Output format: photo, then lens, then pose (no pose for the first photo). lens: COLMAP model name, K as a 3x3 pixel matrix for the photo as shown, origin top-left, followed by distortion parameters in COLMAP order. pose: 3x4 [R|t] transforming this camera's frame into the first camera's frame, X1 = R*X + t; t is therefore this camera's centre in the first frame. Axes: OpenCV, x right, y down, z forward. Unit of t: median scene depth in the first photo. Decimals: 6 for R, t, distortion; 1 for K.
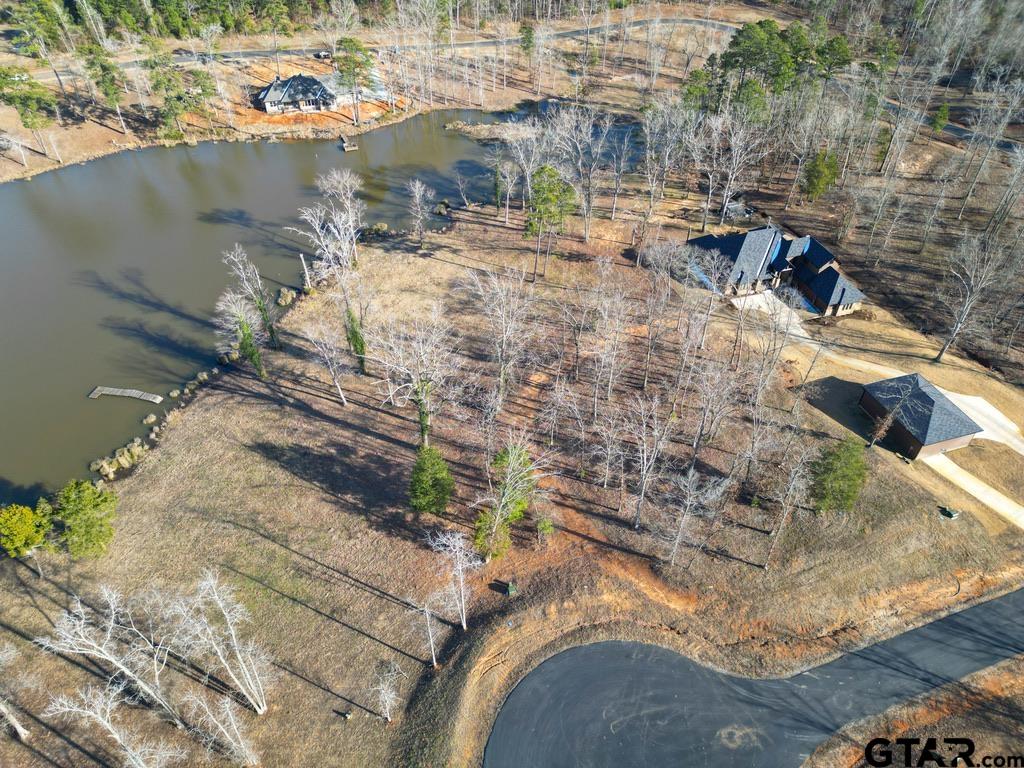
lens RADIAL K [[716.8, 0, 514.9], [0, 716.8, 384.2], [0, 0, 1]] dist [0.077768, -0.073551]
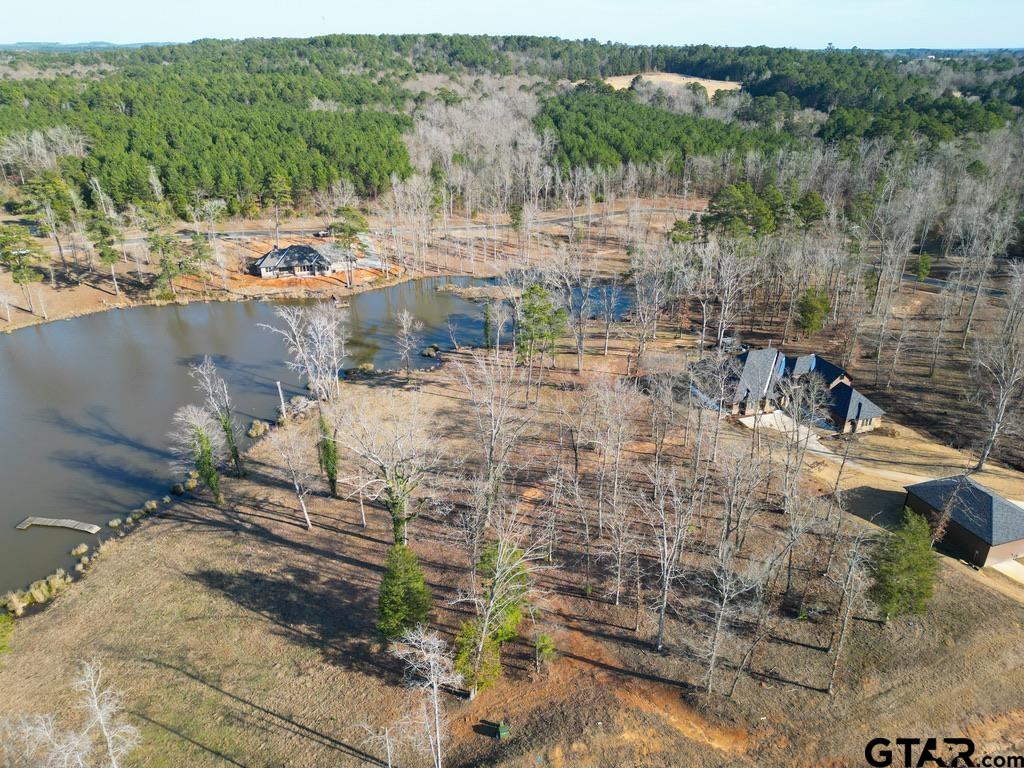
lens RADIAL K [[716.8, 0, 514.9], [0, 716.8, 384.2], [0, 0, 1]] dist [0.077768, -0.073551]
pose [[0.999892, -0.008508, 0.011996, 0.001152], [0.011573, 0.958520, -0.284792, 0.104267], [-0.009075, 0.284900, 0.958514, 0.107127]]
